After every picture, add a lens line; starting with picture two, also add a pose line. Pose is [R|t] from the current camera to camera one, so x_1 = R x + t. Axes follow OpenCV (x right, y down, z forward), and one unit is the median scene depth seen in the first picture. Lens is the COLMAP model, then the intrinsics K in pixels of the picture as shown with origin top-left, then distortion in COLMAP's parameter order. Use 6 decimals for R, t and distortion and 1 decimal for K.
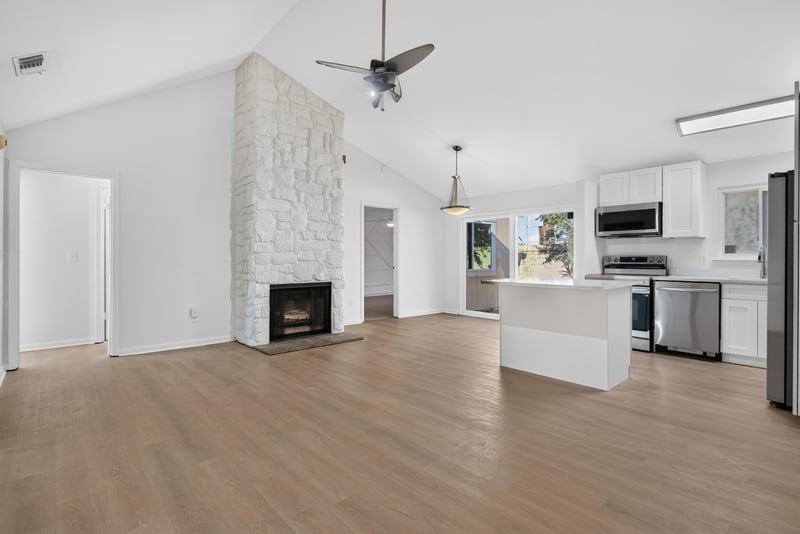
lens RADIAL K [[386.9, 0, 401.3], [0, 386.9, 257.8], [0, 0, 1]] dist [-0.000992, -0.000462]
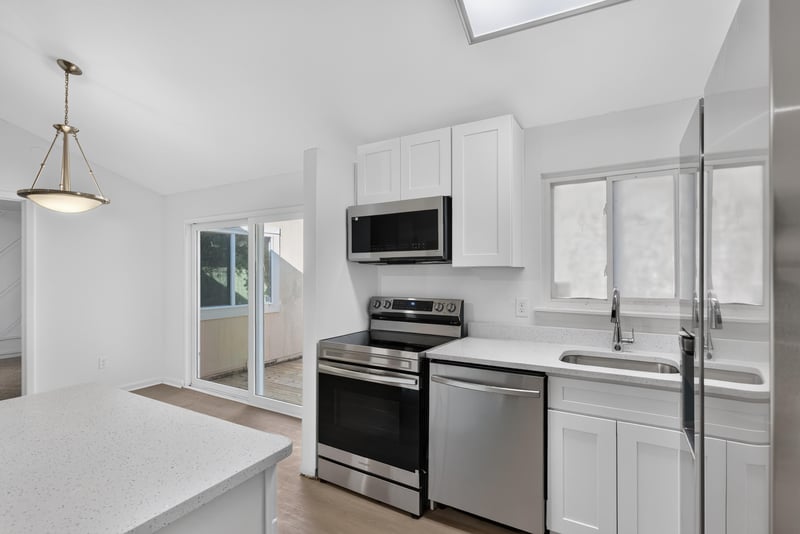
lens RADIAL K [[382.3, 0, 399.2], [0, 382.3, 272.1], [0, 0, 1]] dist [-0.001030, -0.001045]
pose [[0.951629, -0.004111, 0.307222, 0.434416], [0.004644, 0.999989, -0.001004, -0.043116], [-0.307214, 0.002382, 0.951638, 0.518826]]
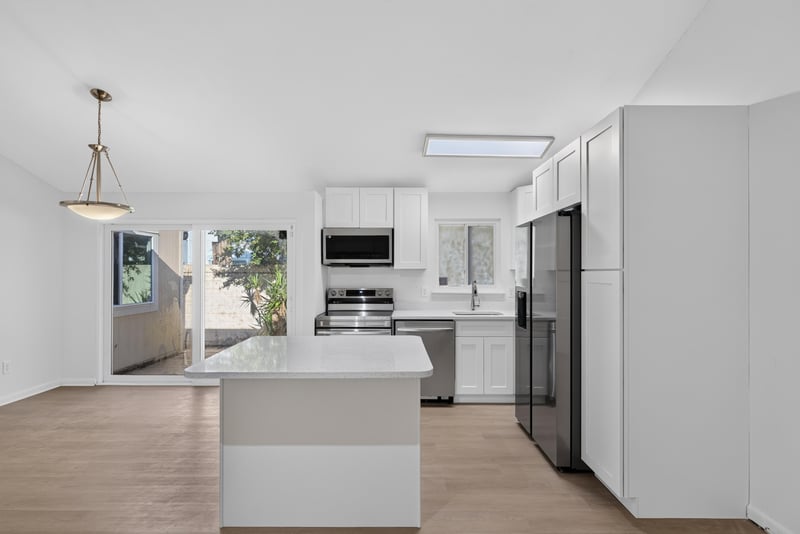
lens RADIAL K [[383.4, 0, 392.3], [0, 383.4, 270.6], [0, 0, 1]] dist [0.002258, 0.000114]
pose [[0.672498, 0.002427, 0.740095, 0.026548], [0.000716, 0.999992, -0.003930, -0.043176], [-0.740099, 0.003173, 0.672491, 0.397615]]
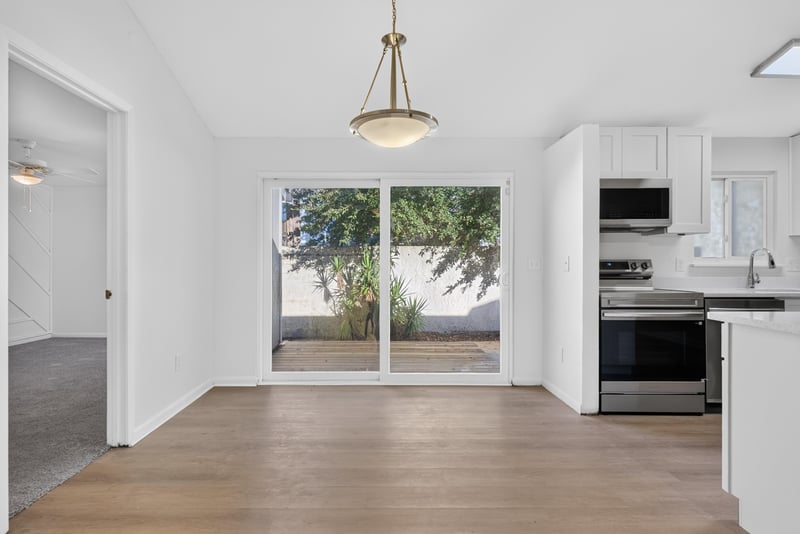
lens RADIAL K [[397.3, 0, 375.9], [0, 397.3, 264.4], [0, 0, 1]] dist [0.000608, 0.000245]
pose [[0.667036, -0.002615, 0.745021, -0.169904], [0.002117, 0.999996, 0.001615, 0.000179], [-0.745022, 0.000500, 0.667039, 0.873373]]
